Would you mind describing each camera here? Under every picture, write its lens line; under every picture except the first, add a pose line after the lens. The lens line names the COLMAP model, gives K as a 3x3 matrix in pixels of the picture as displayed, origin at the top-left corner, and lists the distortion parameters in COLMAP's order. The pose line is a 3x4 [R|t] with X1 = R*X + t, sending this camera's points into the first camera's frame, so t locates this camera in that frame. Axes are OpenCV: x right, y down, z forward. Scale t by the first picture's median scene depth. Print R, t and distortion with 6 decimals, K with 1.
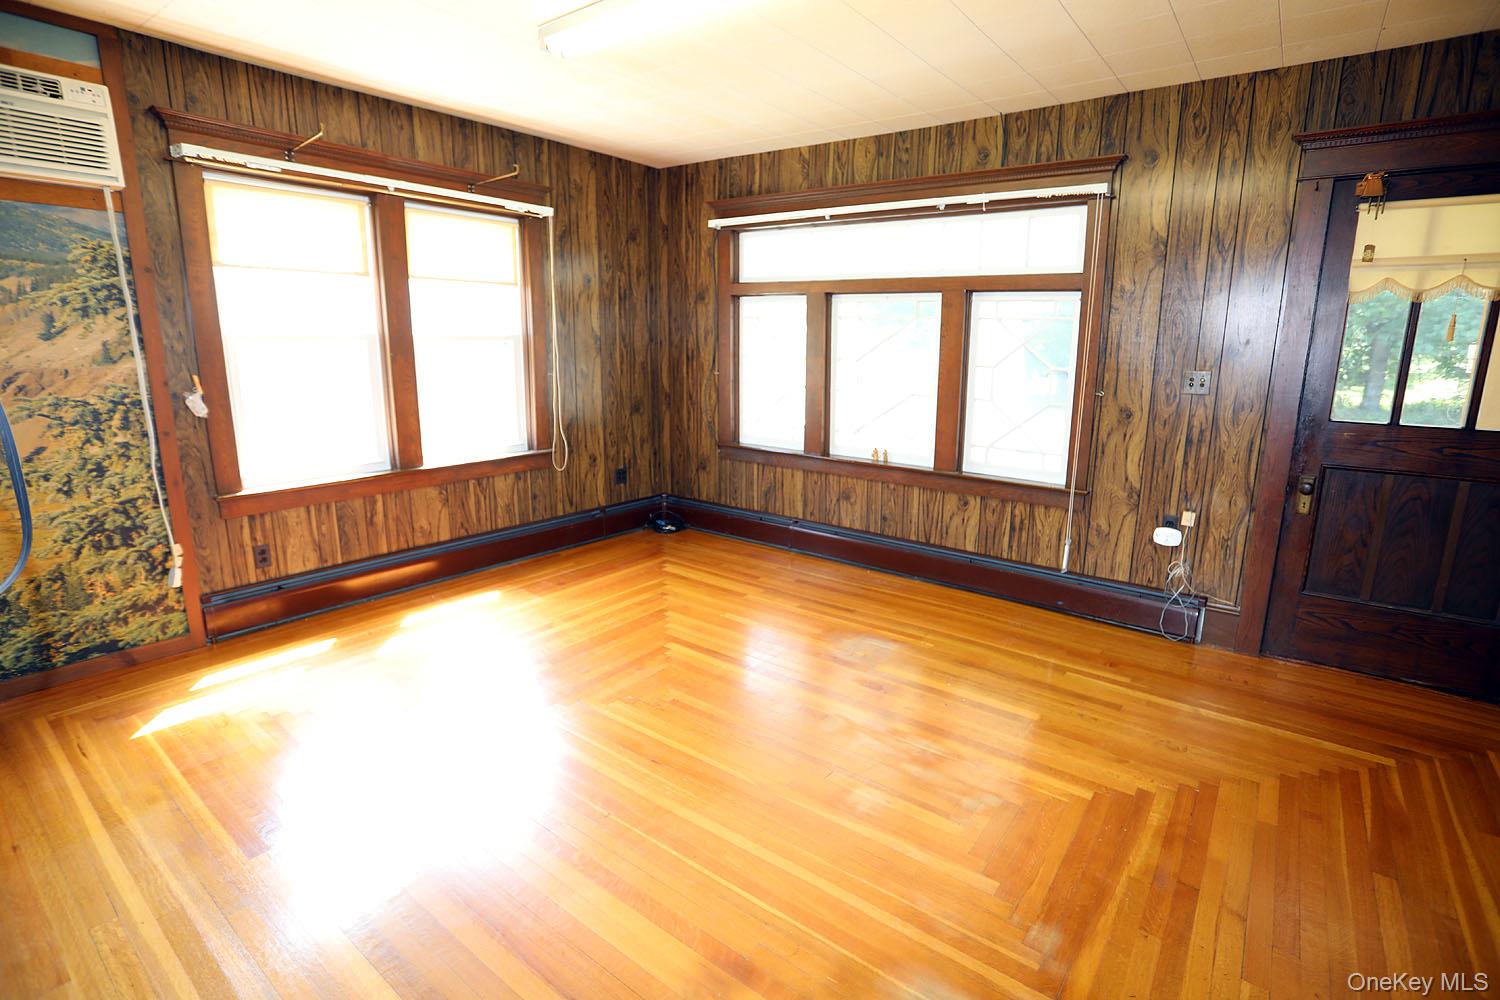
lens RADIAL K [[723.2, 0, 756.2], [0, 723.2, 493.6], [0, 0, 1]] dist [-0.080620, 0.033602]
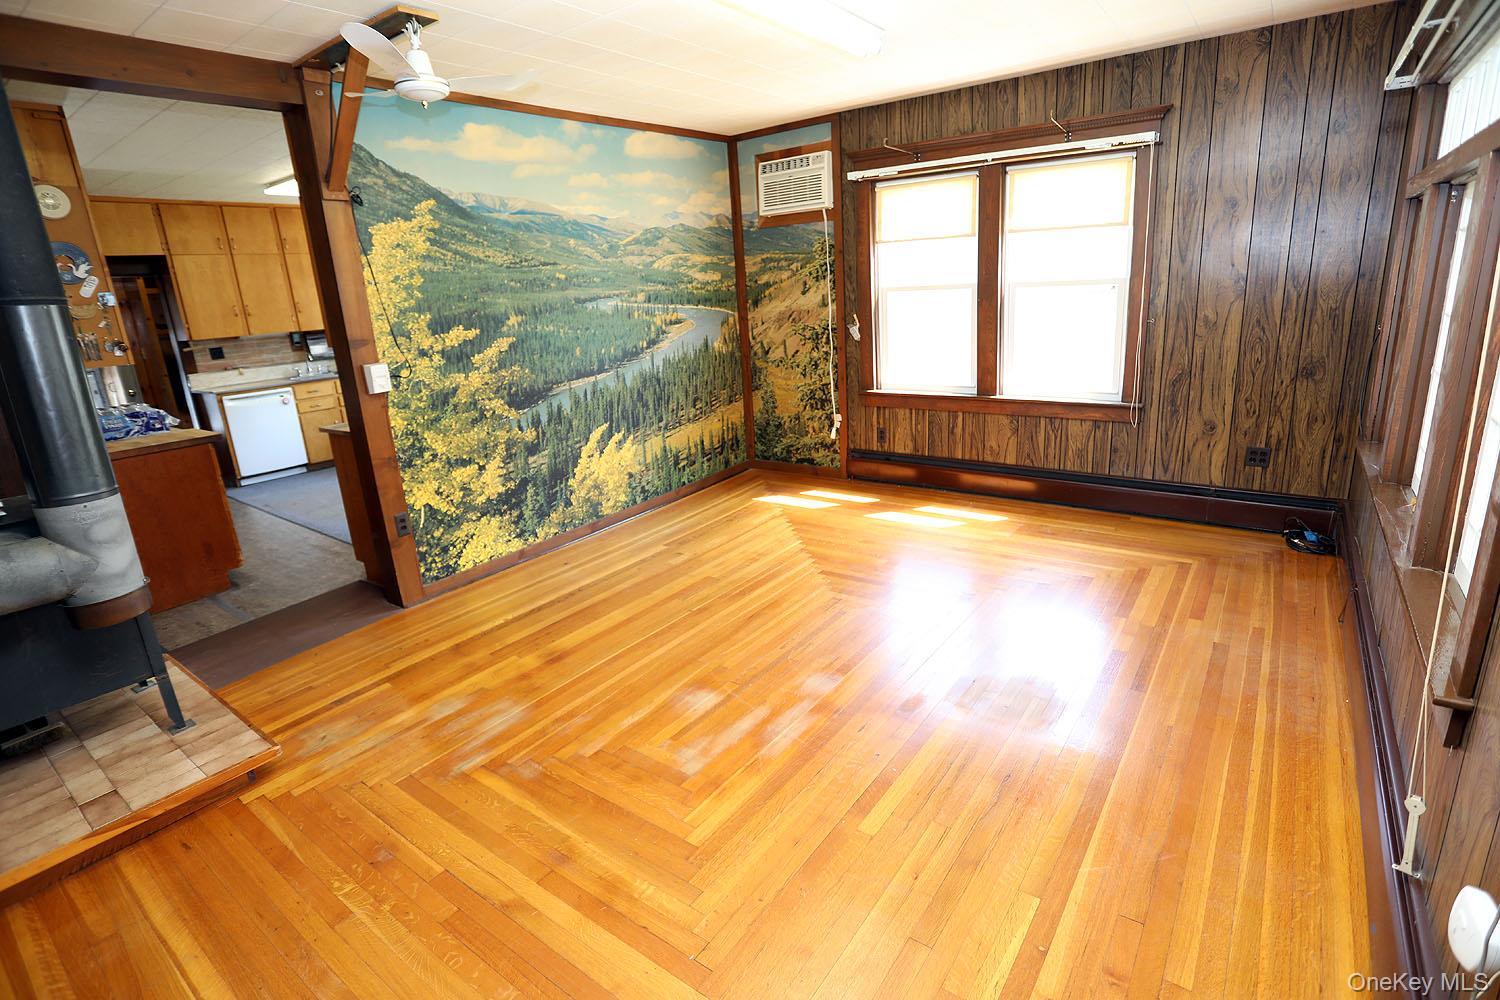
lens RADIAL K [[723.2, 0, 756.2], [0, 723.2, 493.6], [0, 0, 1]] dist [-0.080620, 0.033602]
pose [[0.014555, 0.263453, -0.964562, 0.801814], [-0.153630, 0.953799, 0.258195, -0.145996], [0.988021, 0.144428, 0.054357, 0.641870]]
